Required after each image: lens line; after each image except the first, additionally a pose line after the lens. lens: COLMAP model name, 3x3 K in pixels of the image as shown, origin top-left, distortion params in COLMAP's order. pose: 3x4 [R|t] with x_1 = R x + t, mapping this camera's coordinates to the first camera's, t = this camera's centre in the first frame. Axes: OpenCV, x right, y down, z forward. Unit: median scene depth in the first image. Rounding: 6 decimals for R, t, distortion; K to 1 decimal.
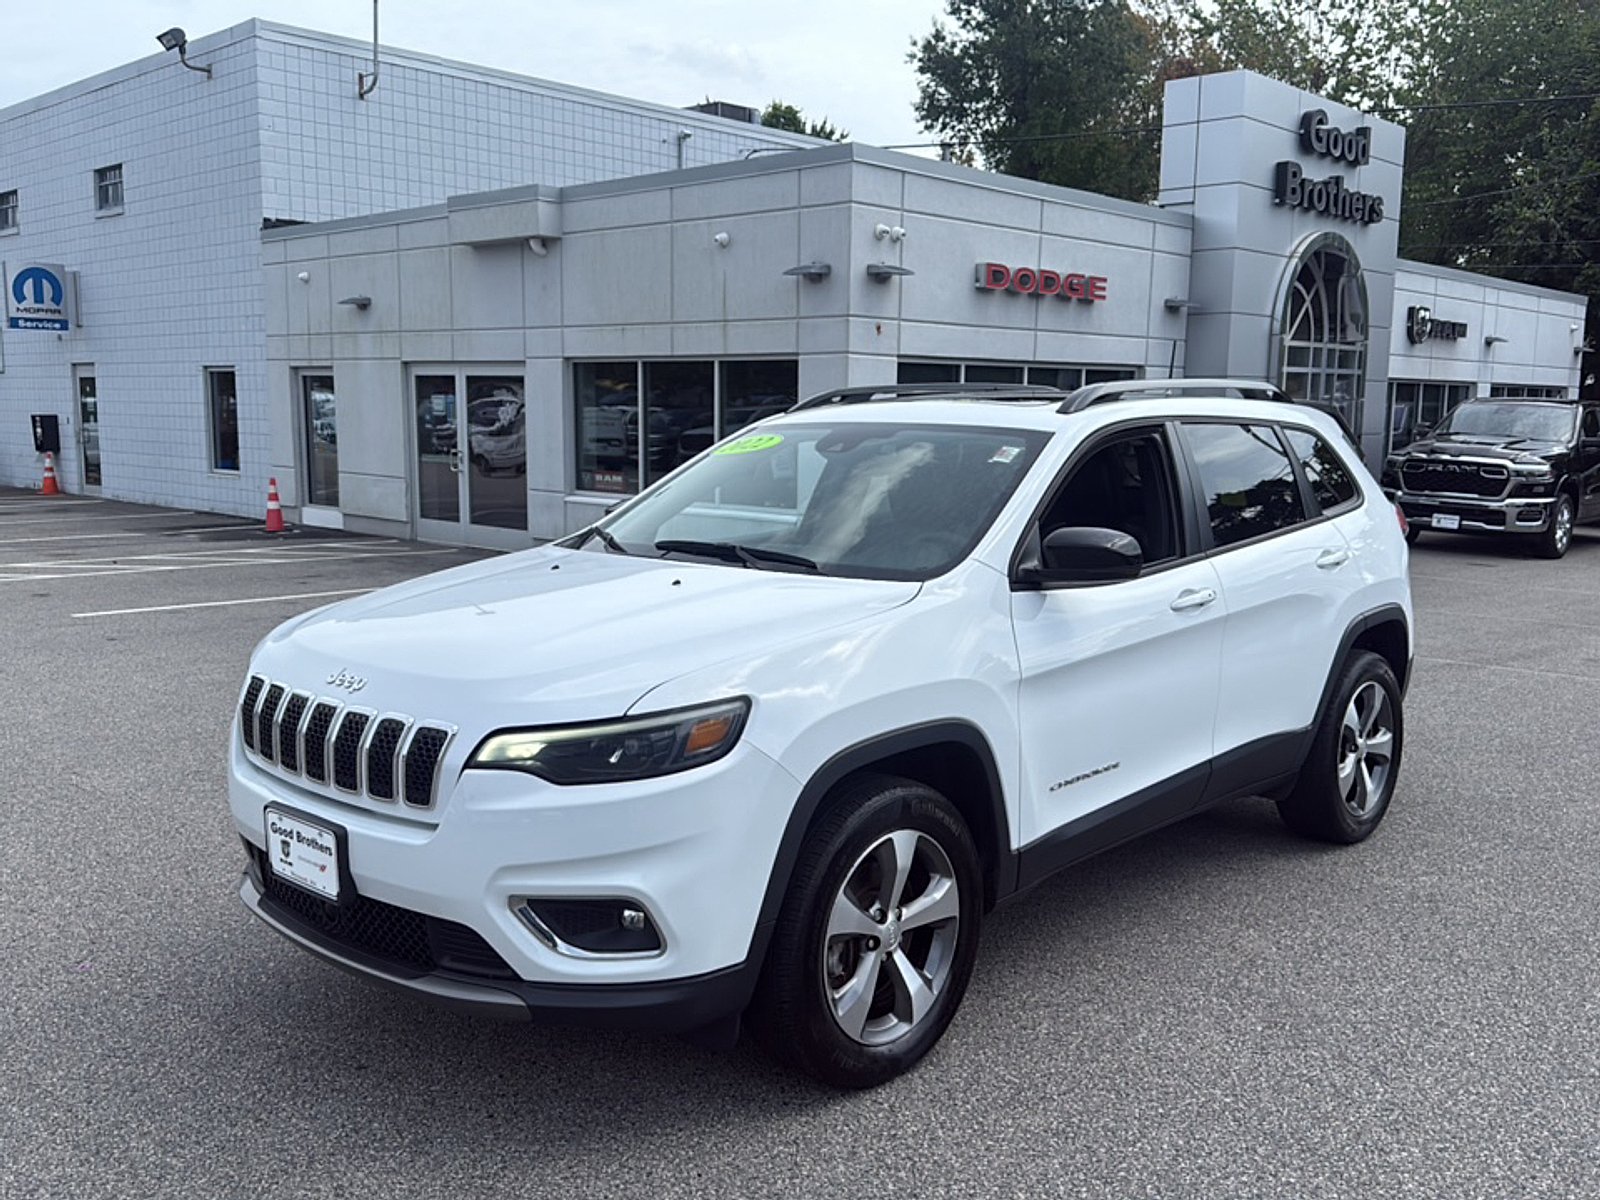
lens RADIAL K [[1450.6, 0, 816.1], [0, 1450.6, 599.3], [0, 0, 1]] dist [-0.004169, 0.000000]
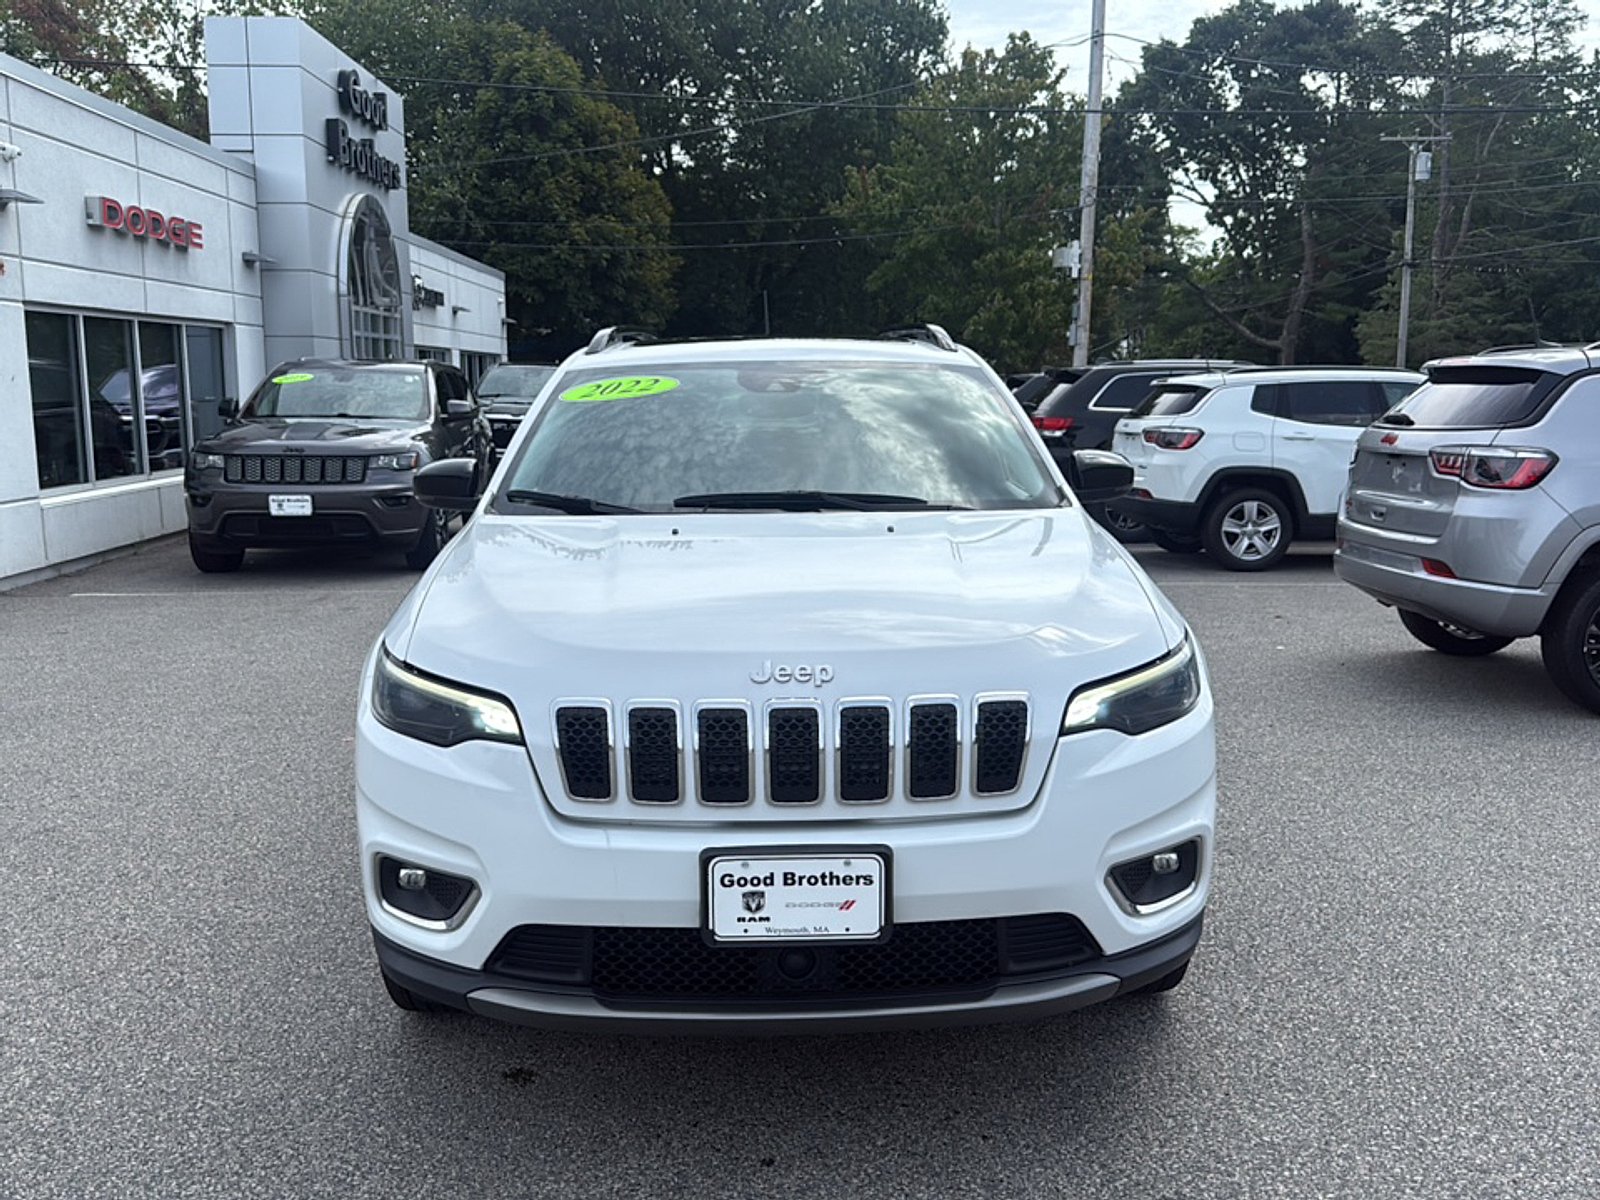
lens RADIAL K [[1450.6, 0, 802.3], [0, 1450.6, 589.2], [0, 0, 1]] dist [-0.004169, 0.000000]
pose [[0.703676, -0.103537, 0.702937, -0.179799], [0.094113, 0.994191, 0.052224, -0.006146], [-0.704260, 0.029406, 0.709332, 0.089988]]
